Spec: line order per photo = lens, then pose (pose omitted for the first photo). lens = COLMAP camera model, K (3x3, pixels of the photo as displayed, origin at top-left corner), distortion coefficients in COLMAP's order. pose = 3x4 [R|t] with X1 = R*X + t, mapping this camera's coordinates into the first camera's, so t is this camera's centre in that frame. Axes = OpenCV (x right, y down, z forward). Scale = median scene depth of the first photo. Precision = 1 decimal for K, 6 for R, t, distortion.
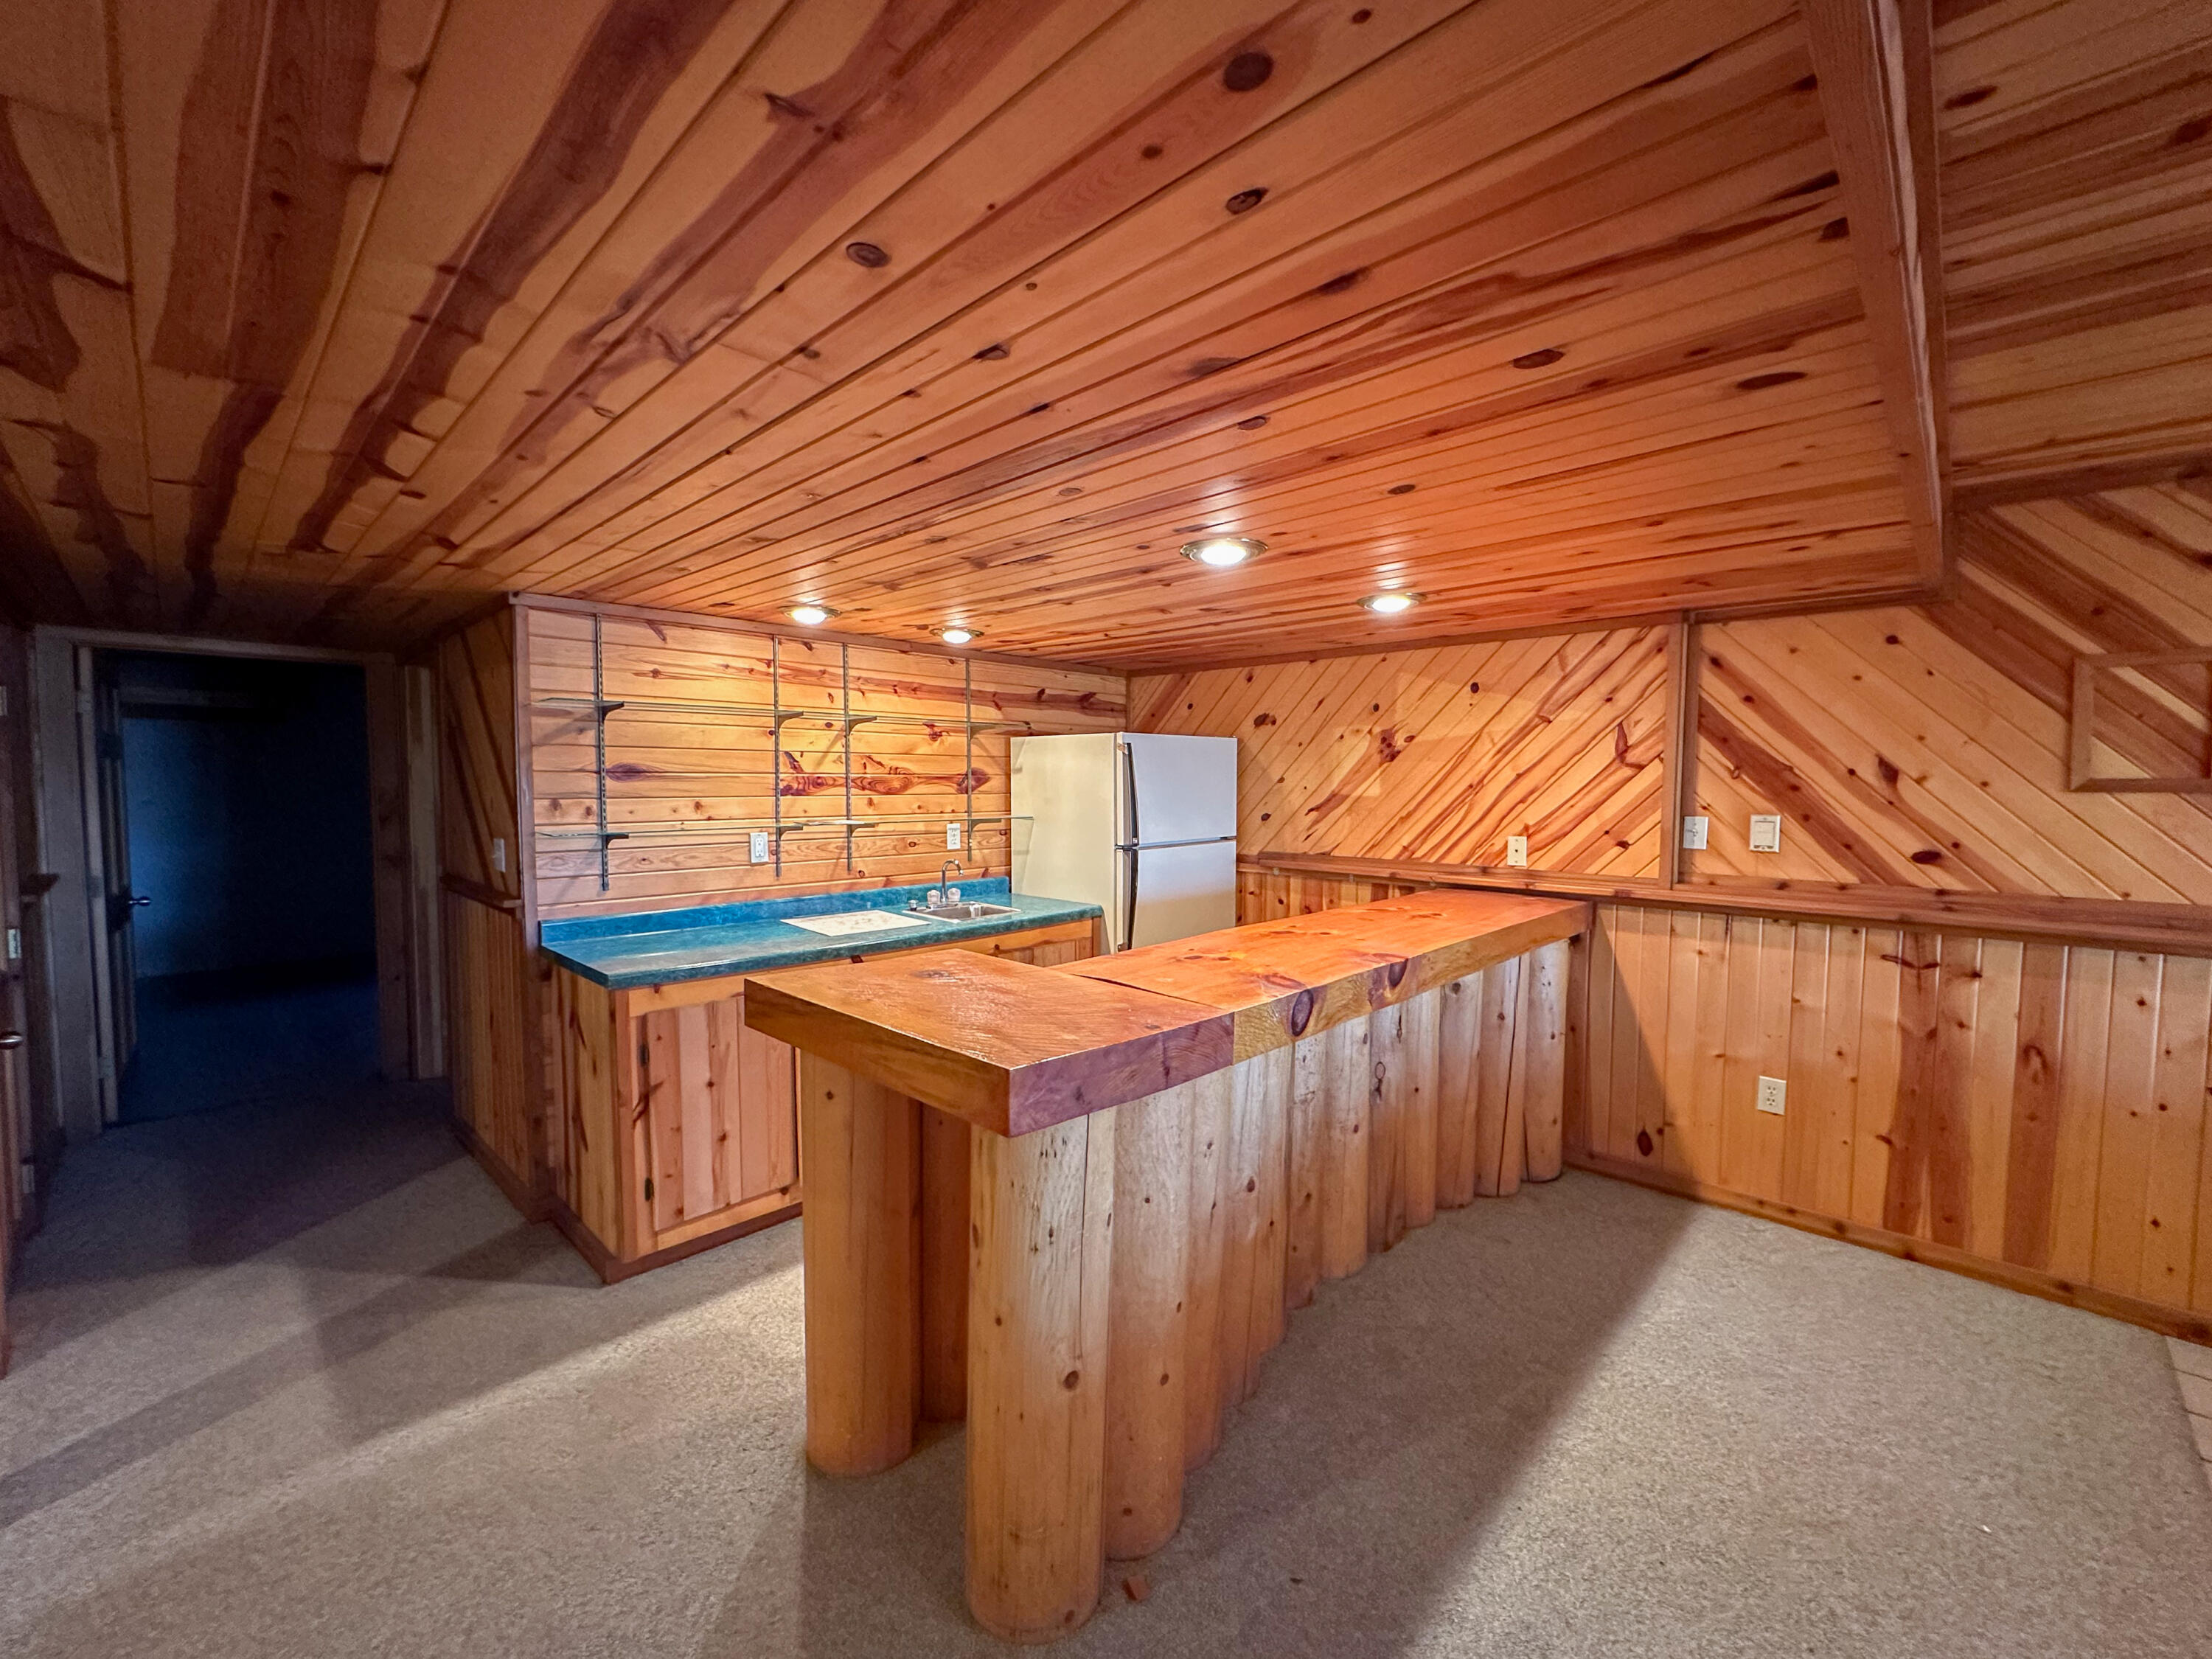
lens RADIAL K [[897.3, 0, 1113.0], [0, 897.3, 832.4], [0, 0, 1]] dist [-0.001337, 0.000032]
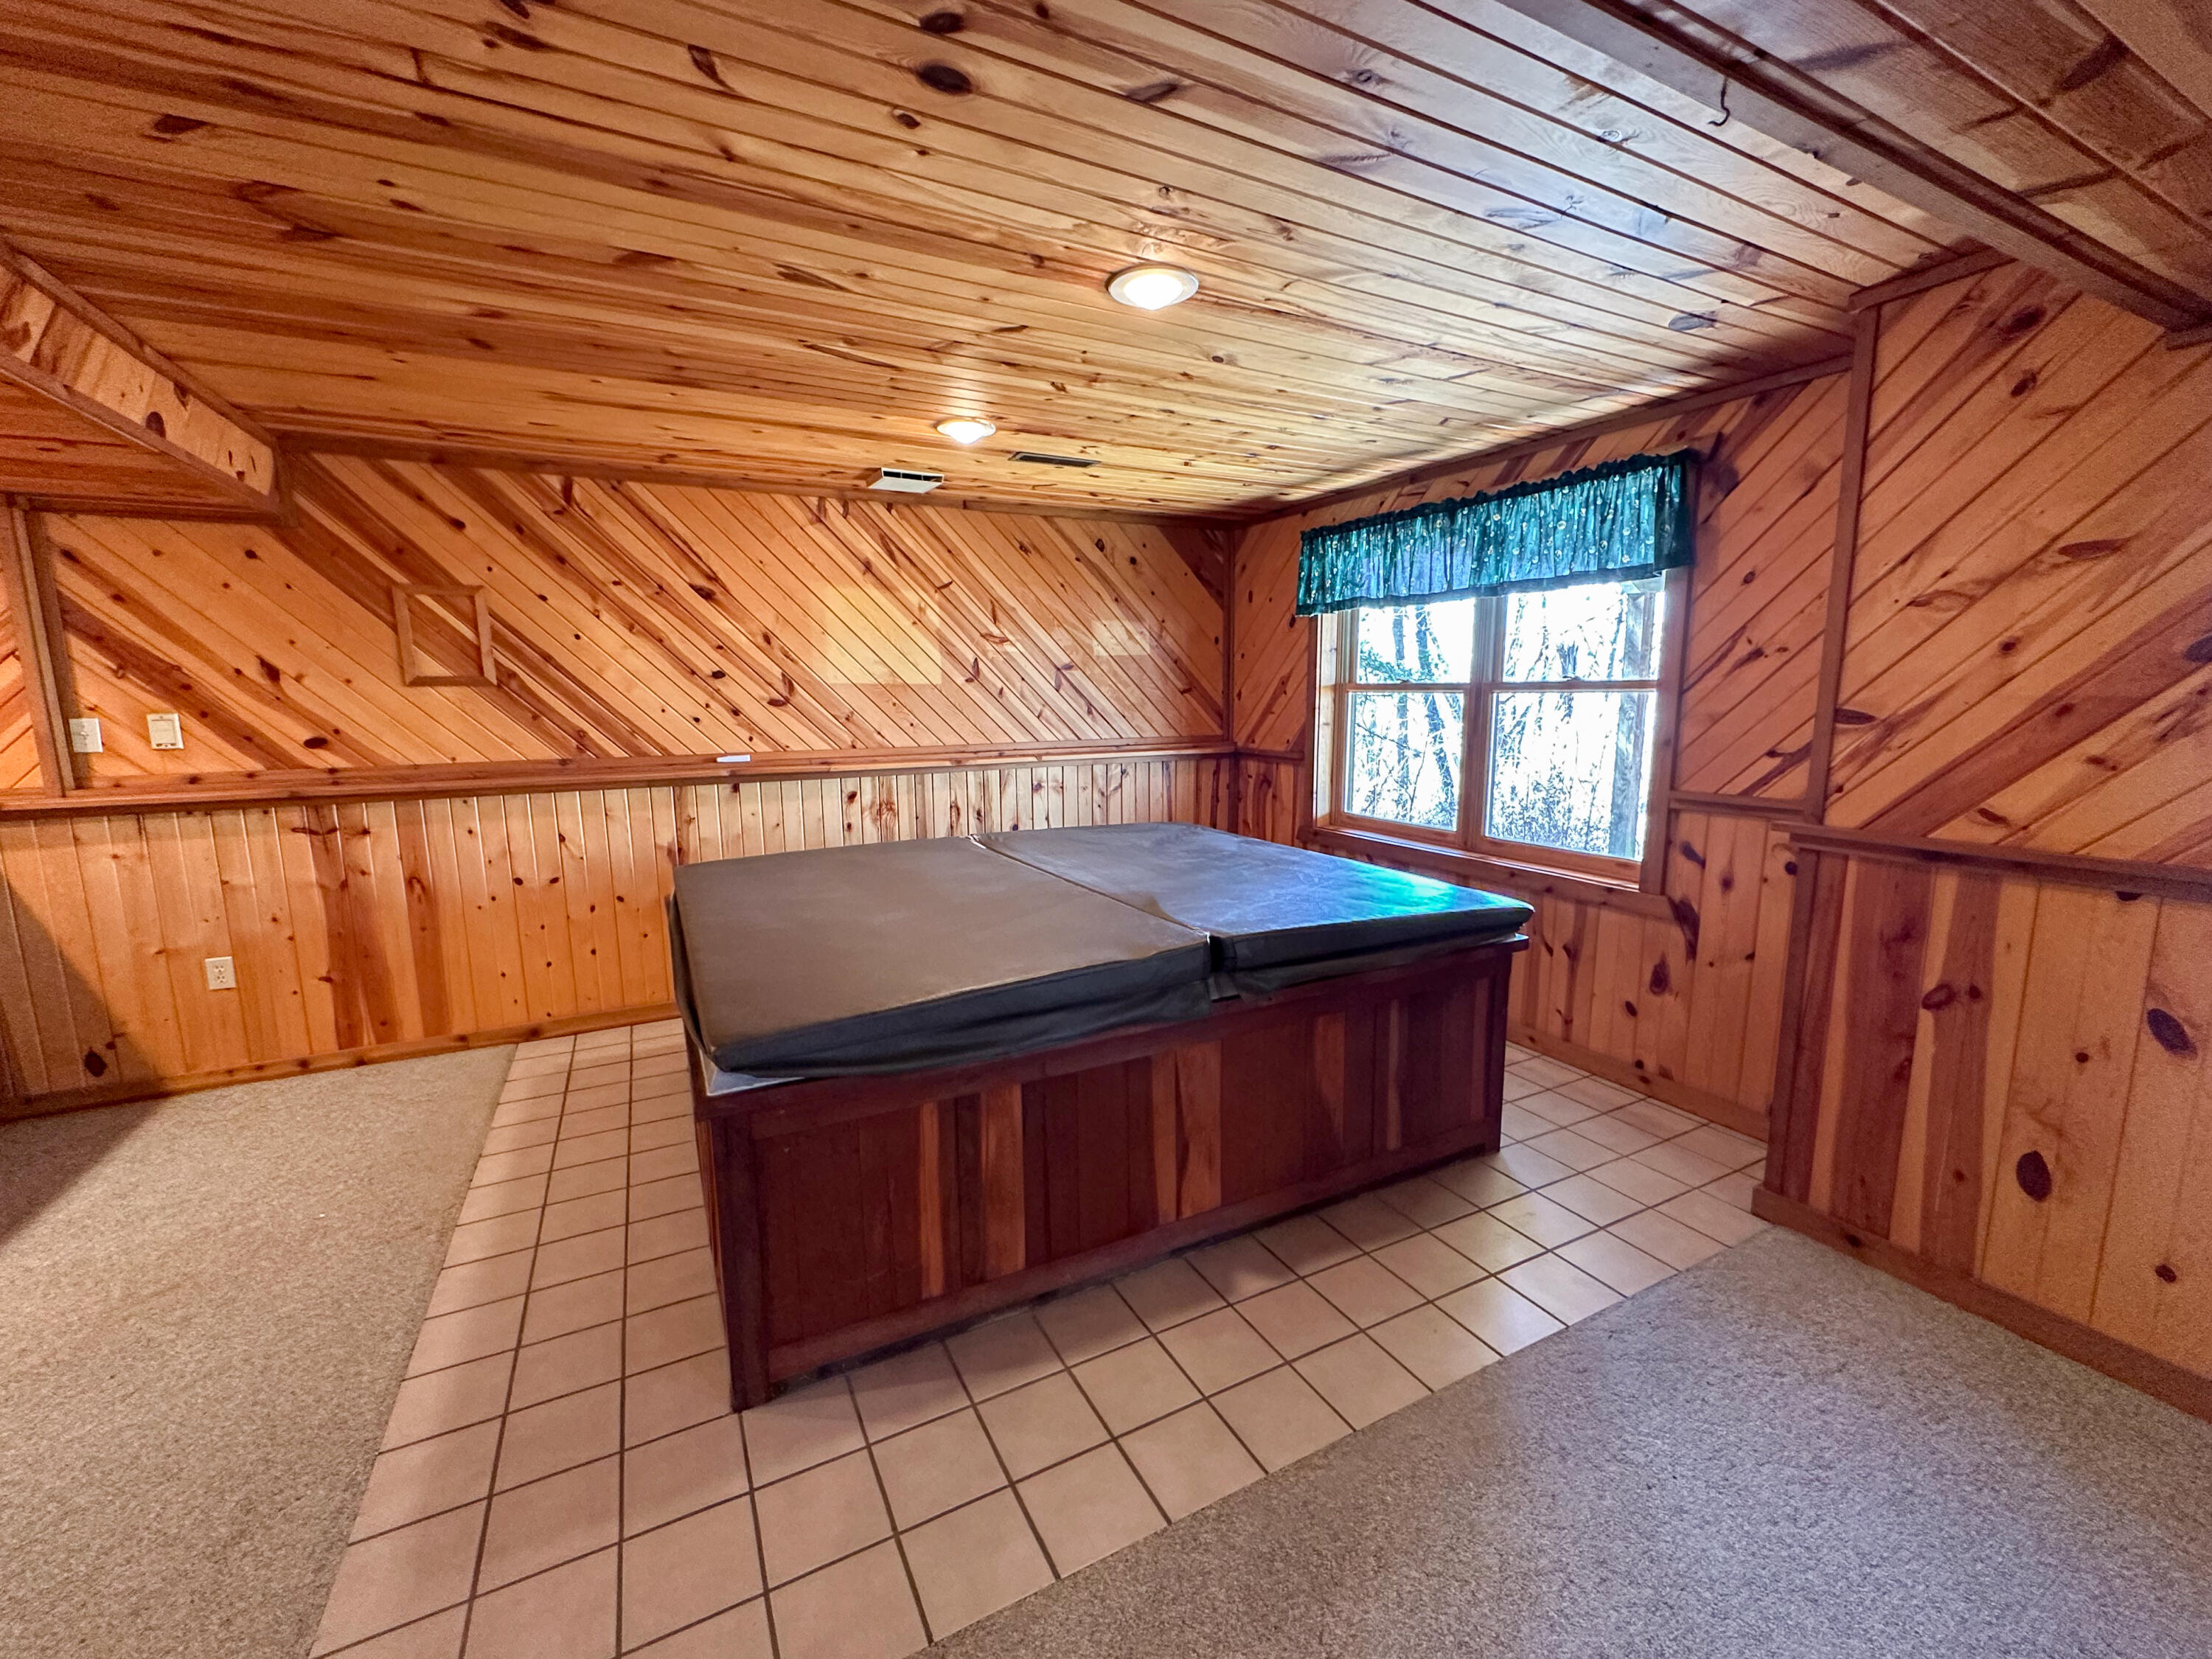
lens RADIAL K [[897.3, 0, 1088.8], [0, 897.3, 832.1], [0, 0, 1]] dist [-0.001337, 0.000032]
pose [[0.331408, -0.155805, 0.930534, 0.096793], [0.070082, 0.987611, 0.140402, 0.044170], [-0.940881, 0.018683, 0.338221, -0.344978]]
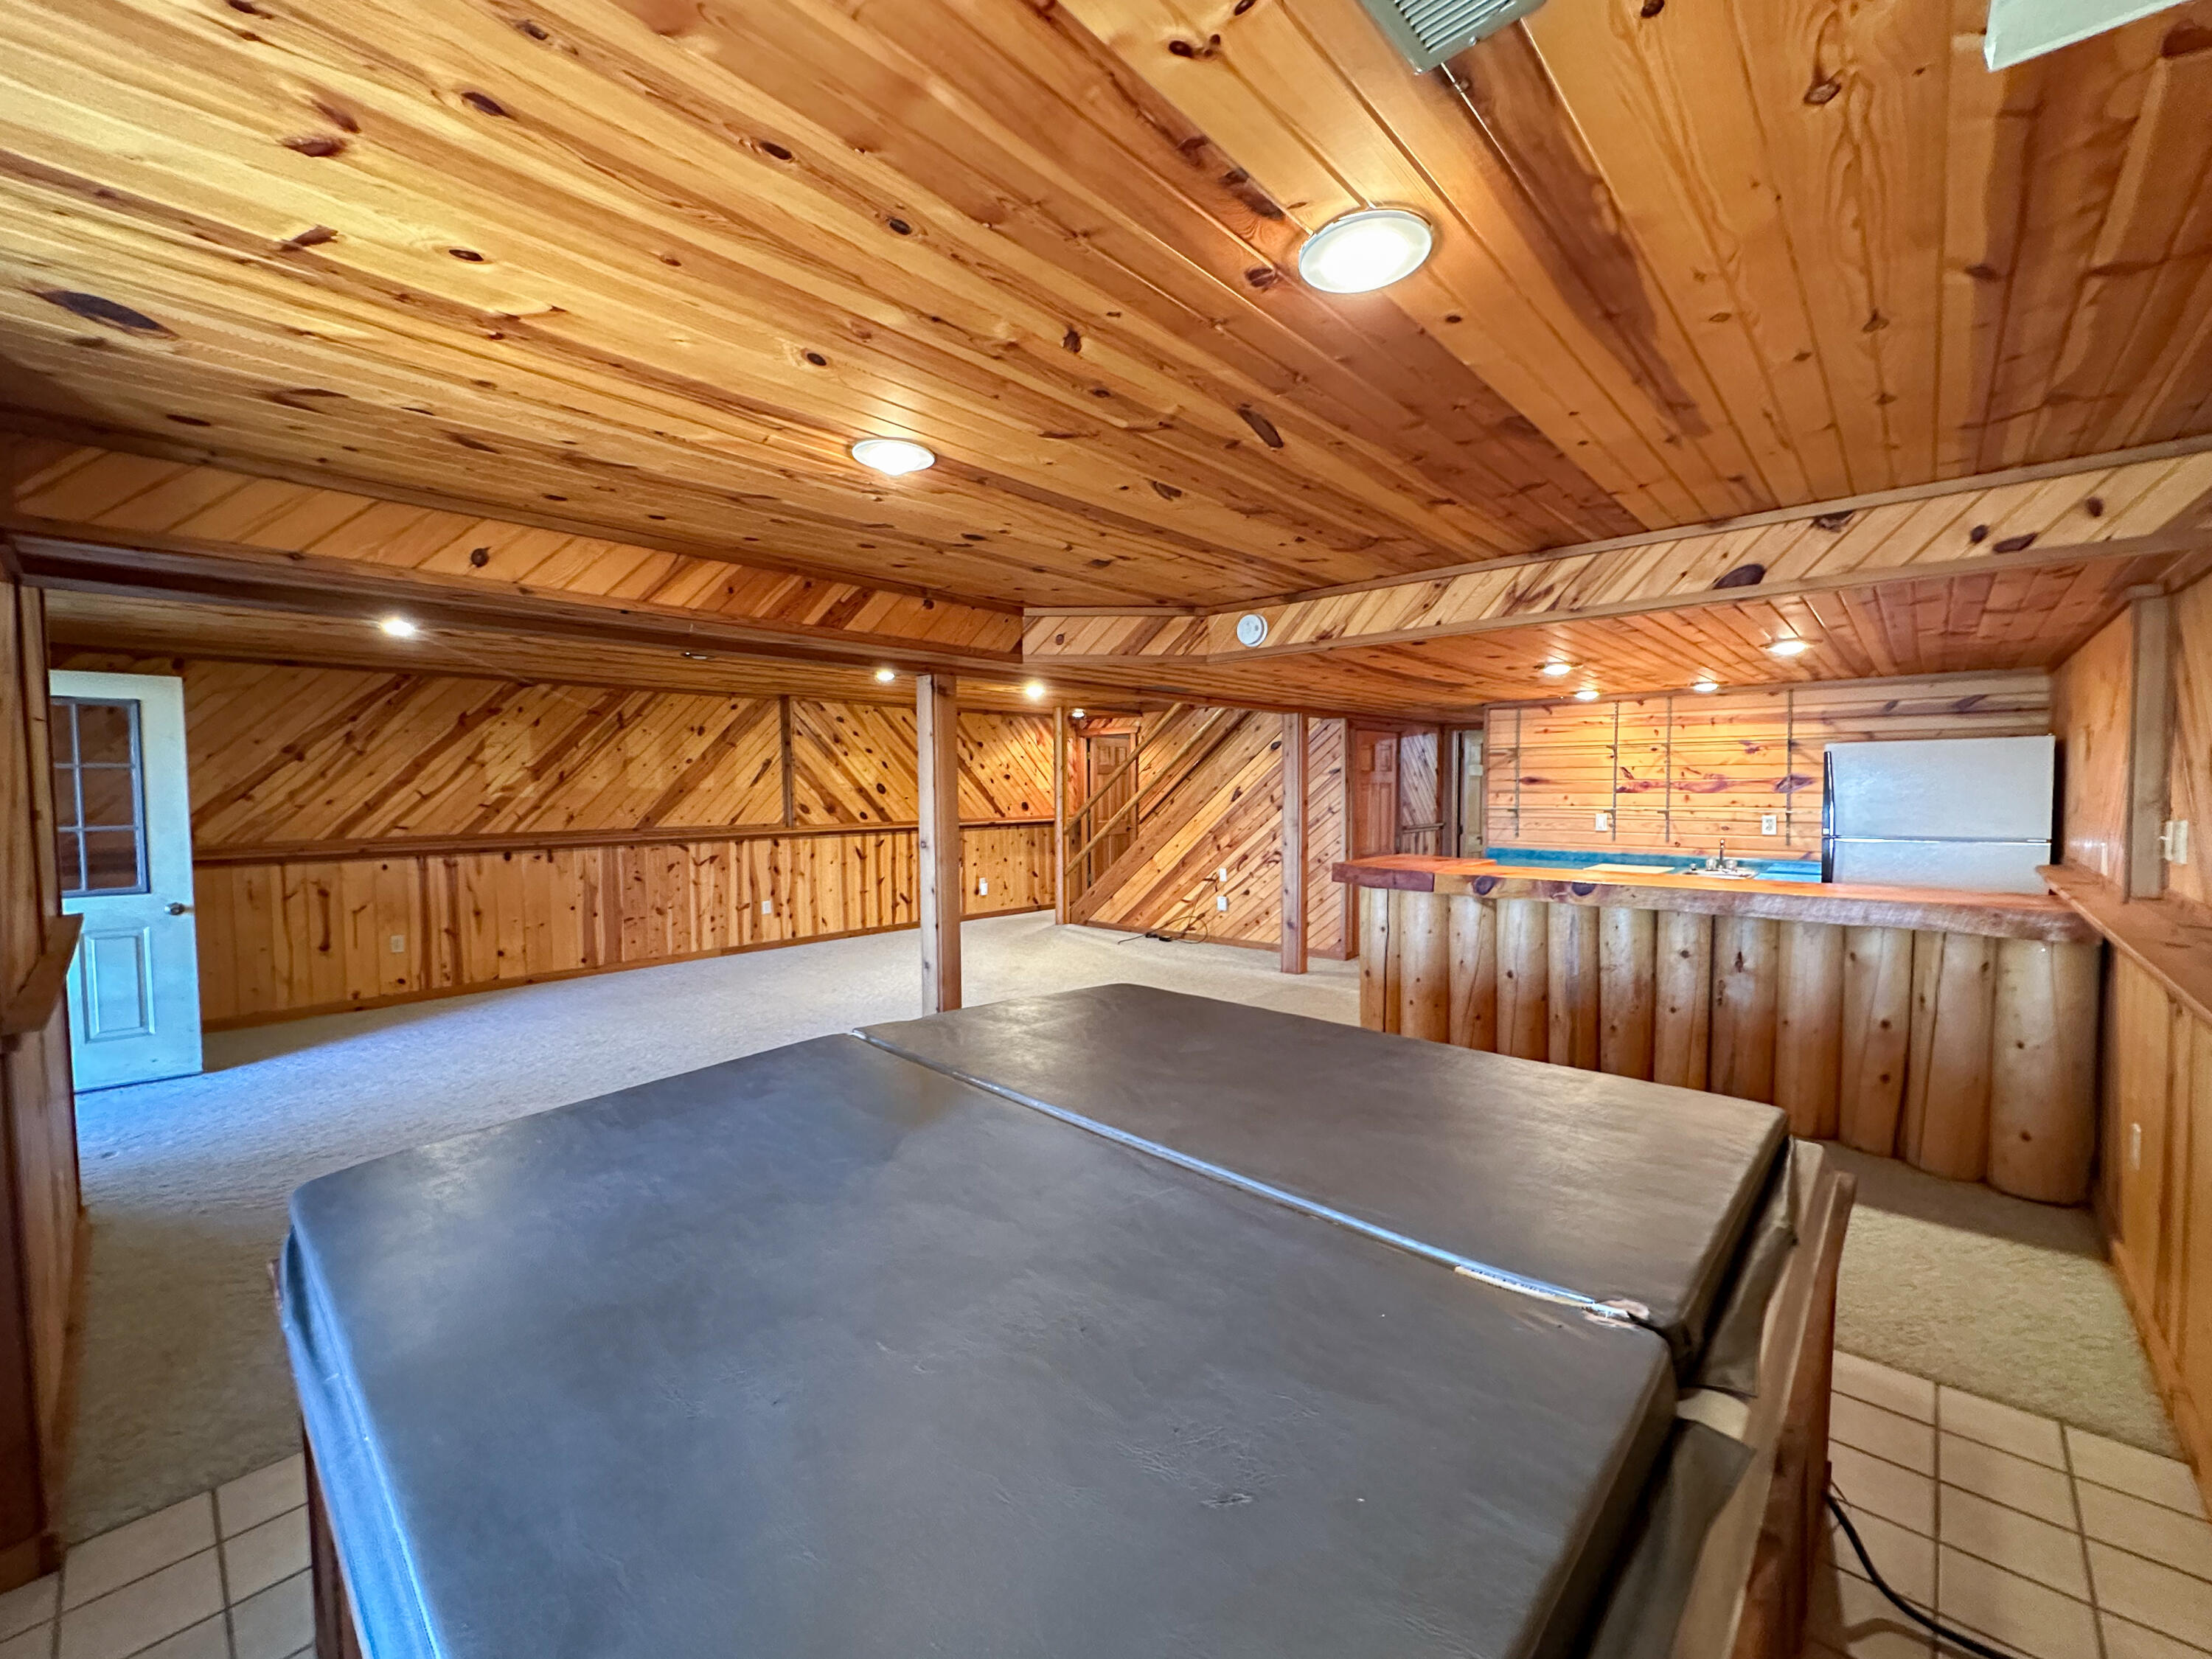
lens RADIAL K [[897.3, 0, 1098.1], [0, 897.3, 830.0], [0, 0, 1]] dist [-0.001337, 0.000032]
pose [[0.014347, 0.045390, -0.998866, 1.498067], [-0.054262, 0.997532, 0.044550, 0.007884], [0.998424, 0.053561, 0.016774, -0.015180]]
